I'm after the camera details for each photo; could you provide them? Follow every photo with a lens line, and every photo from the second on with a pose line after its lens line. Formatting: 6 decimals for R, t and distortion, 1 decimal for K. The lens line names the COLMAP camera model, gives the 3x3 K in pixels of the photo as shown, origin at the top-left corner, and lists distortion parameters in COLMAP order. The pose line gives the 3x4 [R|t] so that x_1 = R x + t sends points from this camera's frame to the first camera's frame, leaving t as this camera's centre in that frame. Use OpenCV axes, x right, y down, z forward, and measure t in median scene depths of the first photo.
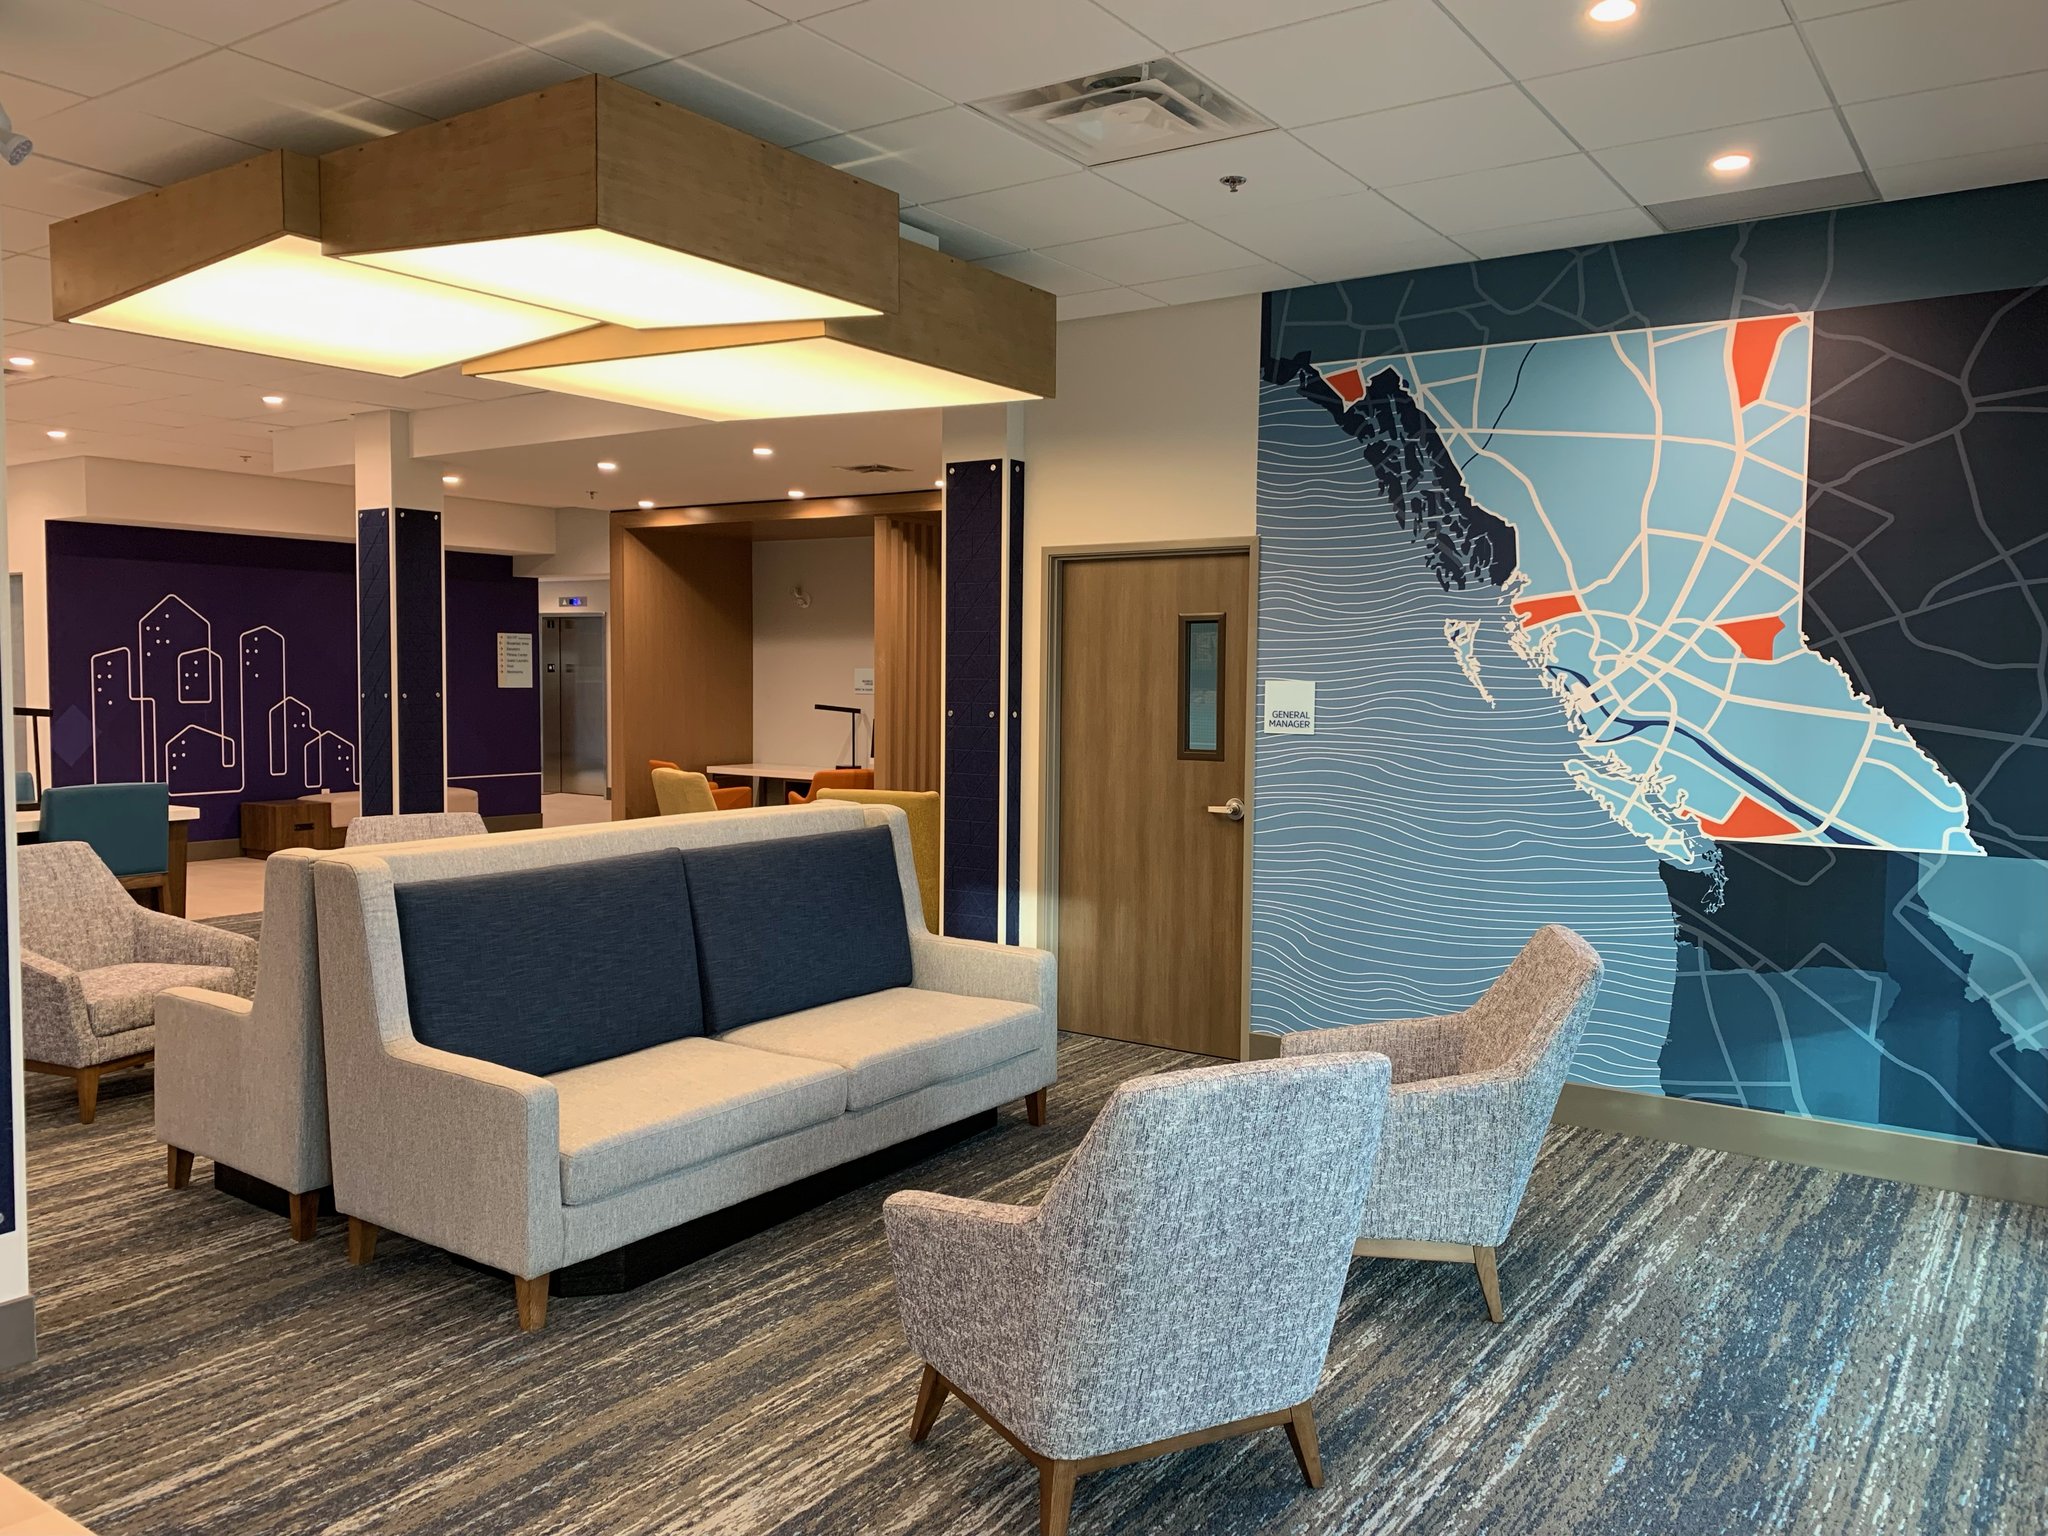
lens RADIAL K [[1654.6, 0, 1024.0], [0, 1654.6, 768.0], [0, 0, 1]] dist [0.043572, -0.084509]
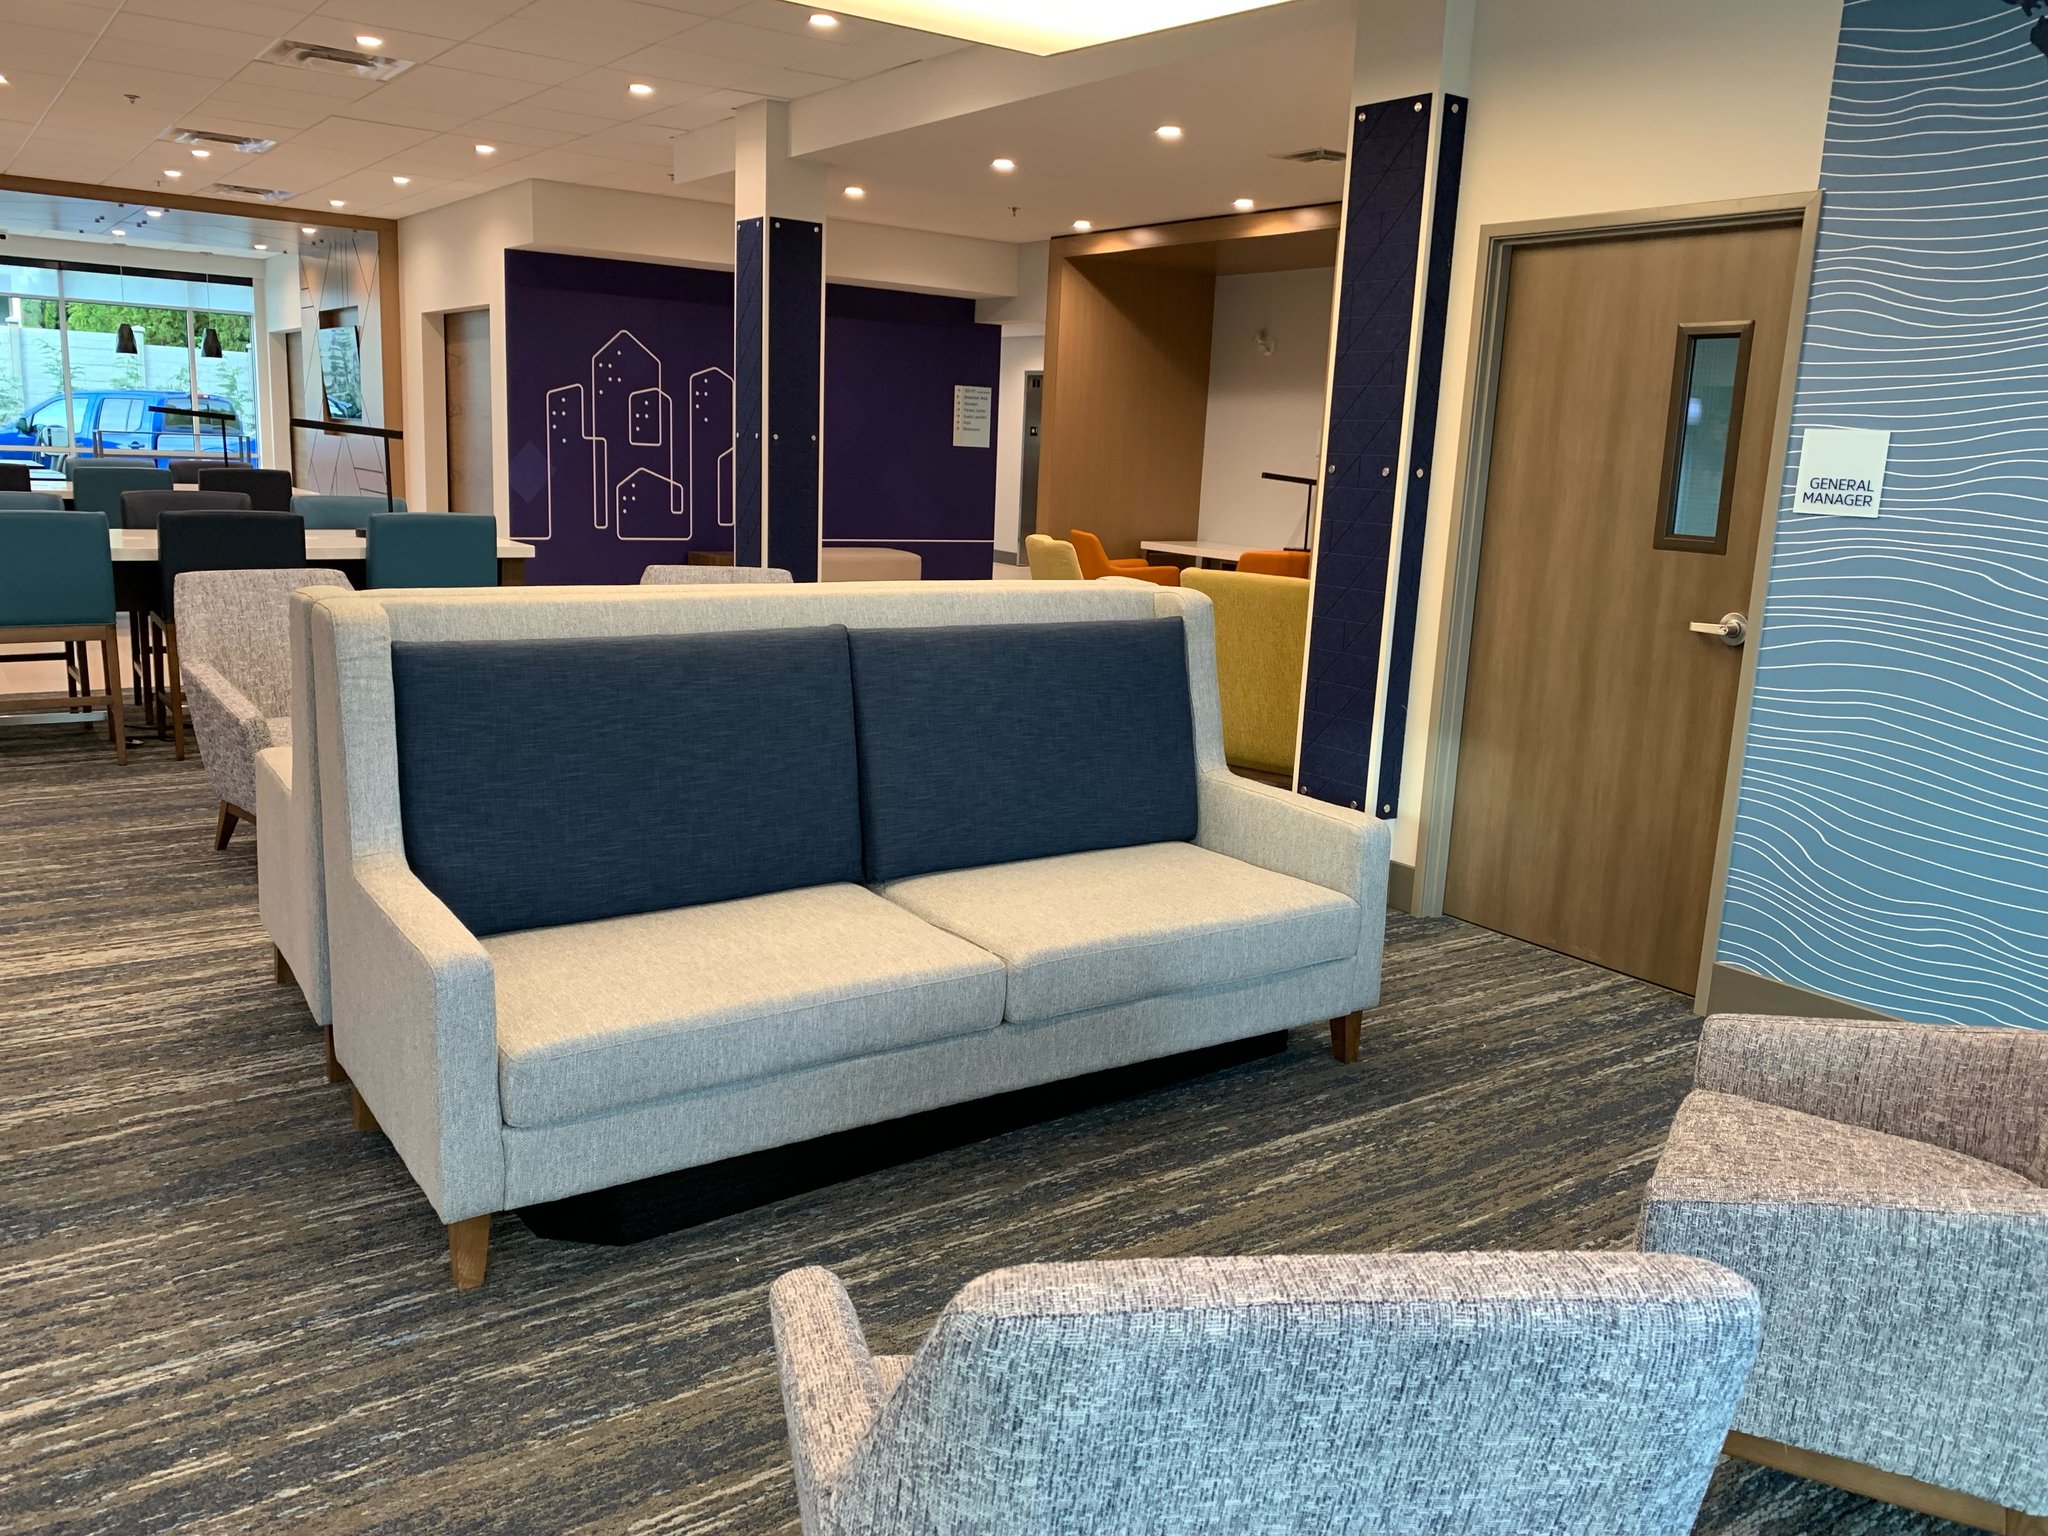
lens RADIAL K [[1662.8, 0, 968.1], [0, 1662.8, 767.5], [0, 0, 1]] dist [0.095521, -0.148034]
pose [[0.934834, 0.102804, -0.339876, 0.091012], [-0.059027, 0.988846, 0.136748, 0.006648], [0.350144, -0.107774, 0.930475, 0.315935]]
